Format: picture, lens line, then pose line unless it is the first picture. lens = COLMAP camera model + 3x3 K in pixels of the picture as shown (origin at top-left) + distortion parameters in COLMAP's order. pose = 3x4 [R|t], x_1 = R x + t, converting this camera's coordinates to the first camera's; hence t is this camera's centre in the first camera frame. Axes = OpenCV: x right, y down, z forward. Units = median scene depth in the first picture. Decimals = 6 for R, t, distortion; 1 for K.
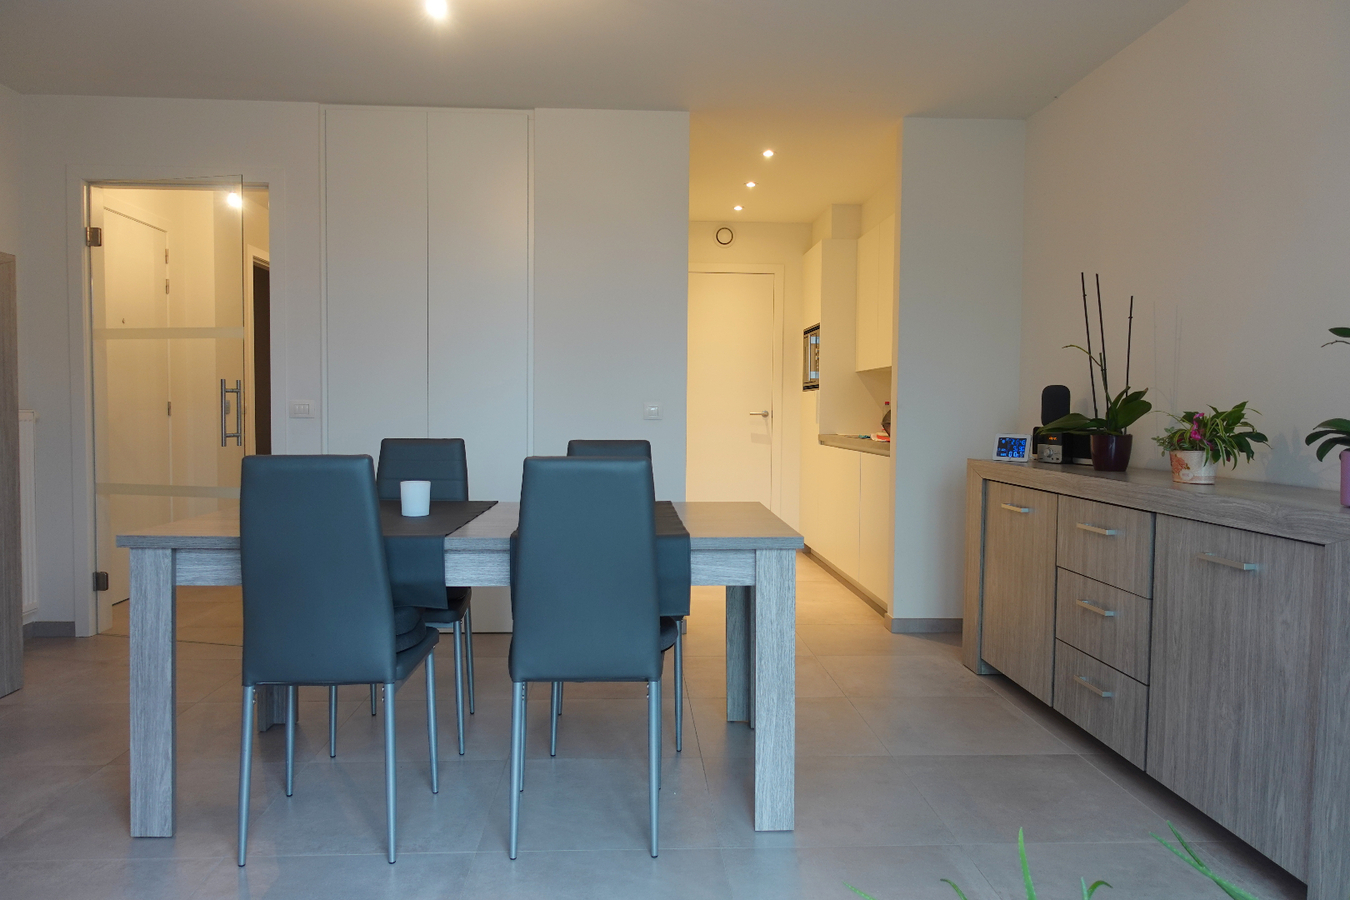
lens RADIAL K [[943.9, 0, 673.9], [0, 943.9, 451.6], [0, 0, 1]] dist [0.019565, -0.000535]
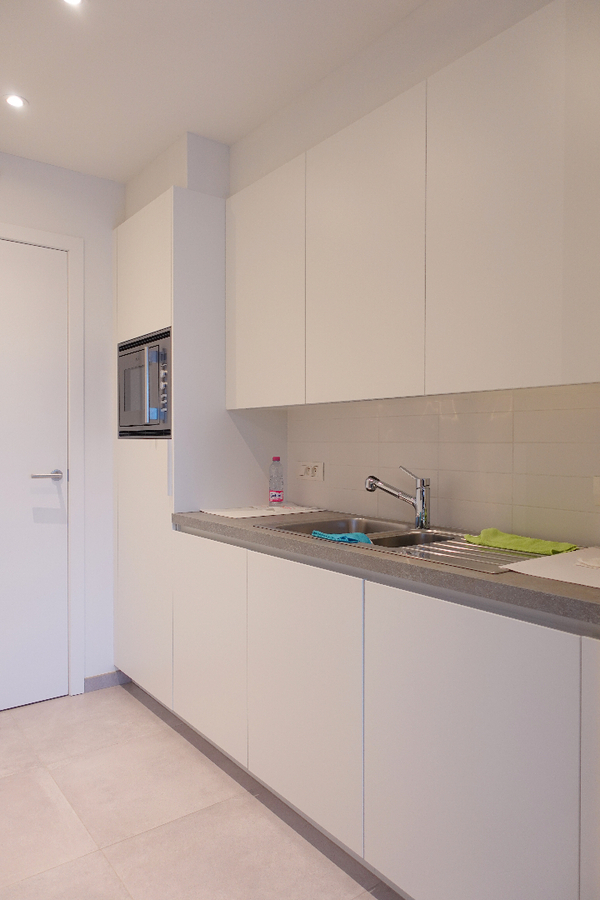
lens RADIAL K [[629.3, 0, 297.6], [0, 629.3, 454.7], [0, 0, 1]] dist [0.019565, -0.000535]
pose [[0.831688, -0.011815, 0.555117, -0.001222], [0.023399, 0.999631, -0.013781, -0.048198], [-0.554750, 0.024451, 0.831658, 0.627661]]
